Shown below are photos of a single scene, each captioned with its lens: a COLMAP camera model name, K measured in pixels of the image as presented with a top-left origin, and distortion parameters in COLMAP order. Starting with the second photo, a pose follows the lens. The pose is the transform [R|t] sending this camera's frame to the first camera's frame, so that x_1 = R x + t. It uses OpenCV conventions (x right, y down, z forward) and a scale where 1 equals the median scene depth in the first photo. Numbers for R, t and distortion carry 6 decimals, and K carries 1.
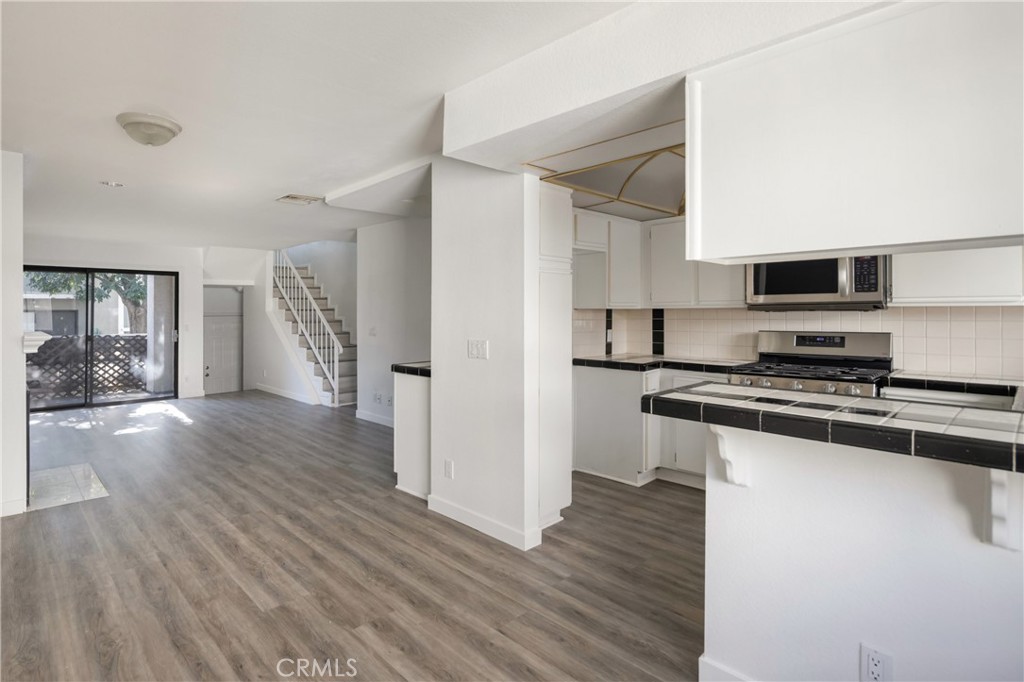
lens RADIAL K [[524.7, 0, 441.0], [0, 524.7, 309.5], [0, 0, 1]] dist [-0.005198, 0.000504]
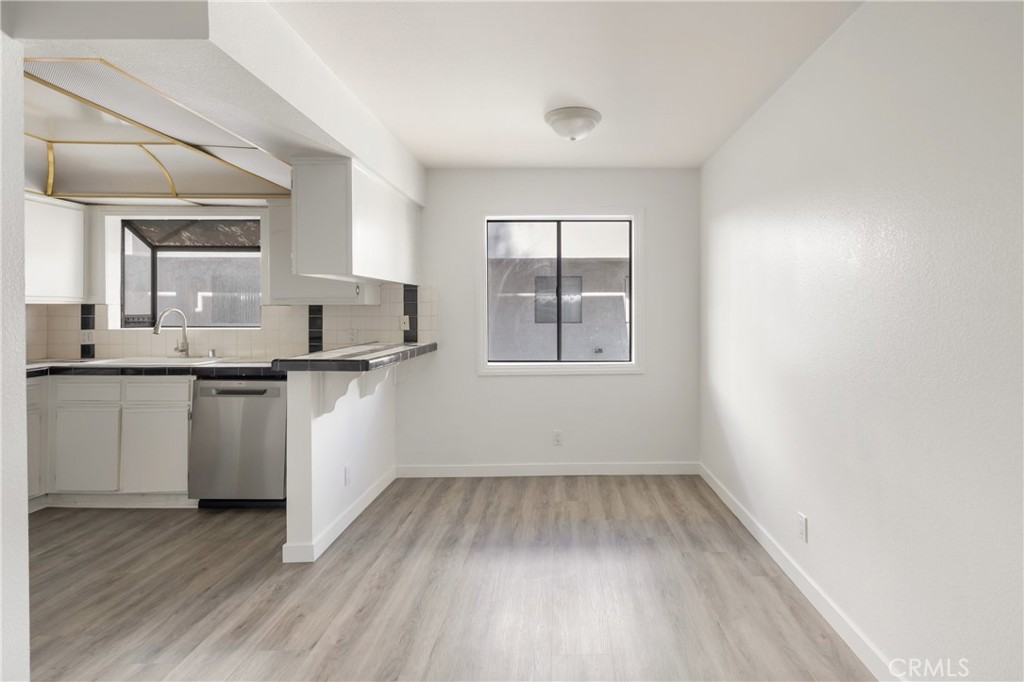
lens RADIAL K [[479.8, 0, 569.3], [0, 479.8, 314.5], [0, 0, 1]] dist [0.005606, -0.003786]
pose [[-0.771077, -0.001536, 0.636740, -0.470054], [0.000259, 0.999996, 0.002725, 0.011968], [-0.636742, 0.002266, -0.771074, 0.818321]]
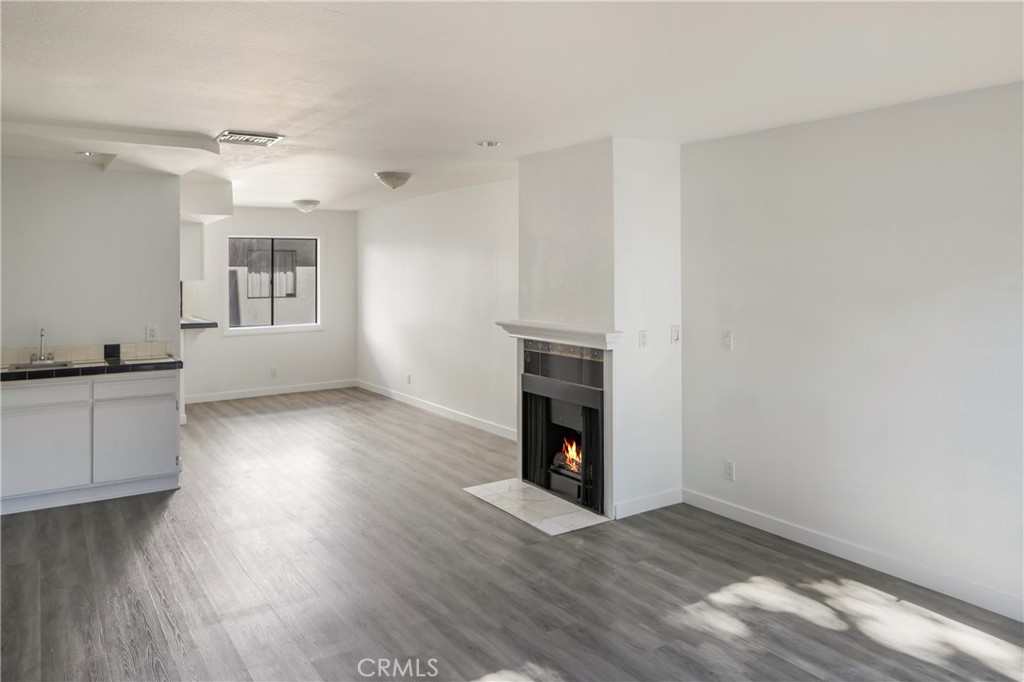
lens RADIAL K [[699.6, 0, 523.3], [0, 699.6, 258.2], [0, 0, 1]] dist [-0.004550, -0.004948]
pose [[-0.994620, 0.012118, 0.102876, -0.949083], [0.009283, 0.999565, -0.027990, -0.046233], [-0.103171, -0.026885, -0.994300, 2.492200]]
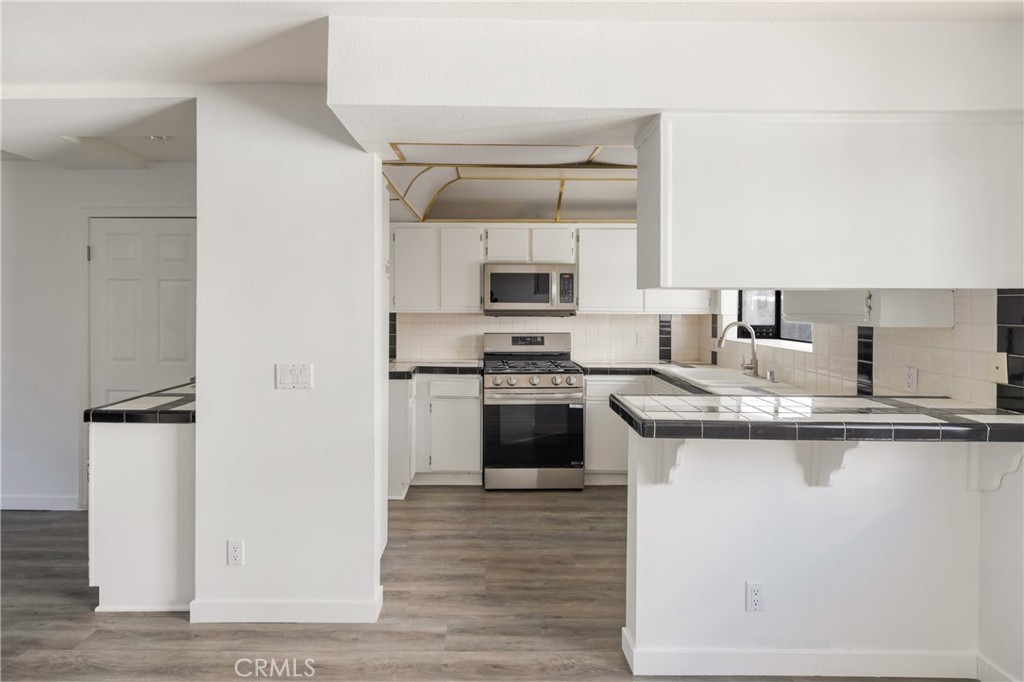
lens RADIAL K [[523.2, 0, 493.2], [0, 523.2, 305.9], [0, 0, 1]] dist [0.005847, -0.004670]
pose [[0.642951, 0.005103, 0.765890, -0.274794], [-0.014844, 0.999873, 0.005800, -0.027525], [-0.765763, -0.015098, 0.642945, 0.277309]]
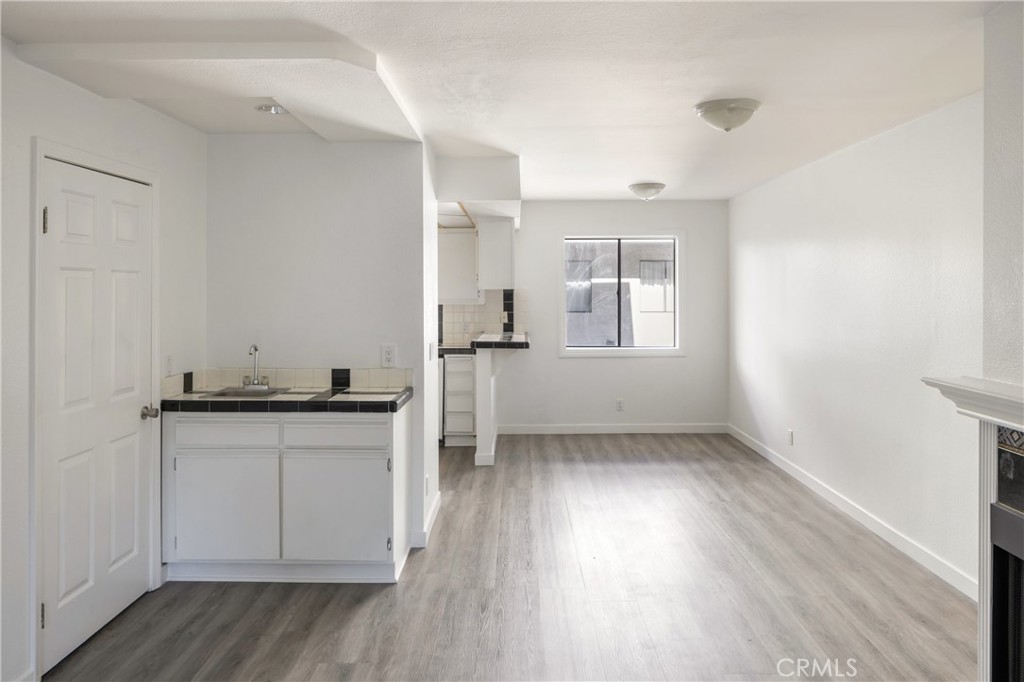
lens RADIAL K [[699.6, 0, 512.8], [0, 699.6, 285.6], [0, 0, 1]] dist [-0.004550, -0.004948]
pose [[-0.757355, 0.006620, 0.652970, -0.876282], [-0.001871, 0.999923, -0.012308, -0.034287], [-0.653000, -0.010543, -0.757284, 1.780841]]
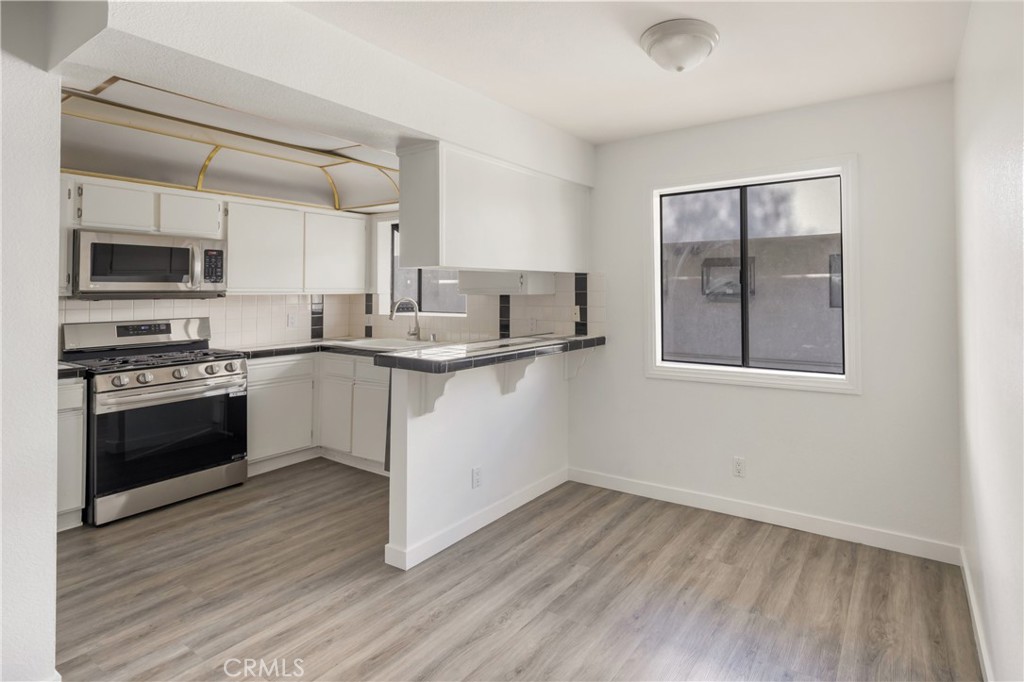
lens RADIAL K [[479.8, 0, 640.8], [0, 479.8, 283.6], [0, 0, 1]] dist [0.005606, -0.003786]
pose [[-0.366014, 0.020646, 0.930380, -0.480705], [0.000230, 0.999756, -0.022094, -0.006590], [-0.930609, -0.007872, -0.365930, 0.463795]]
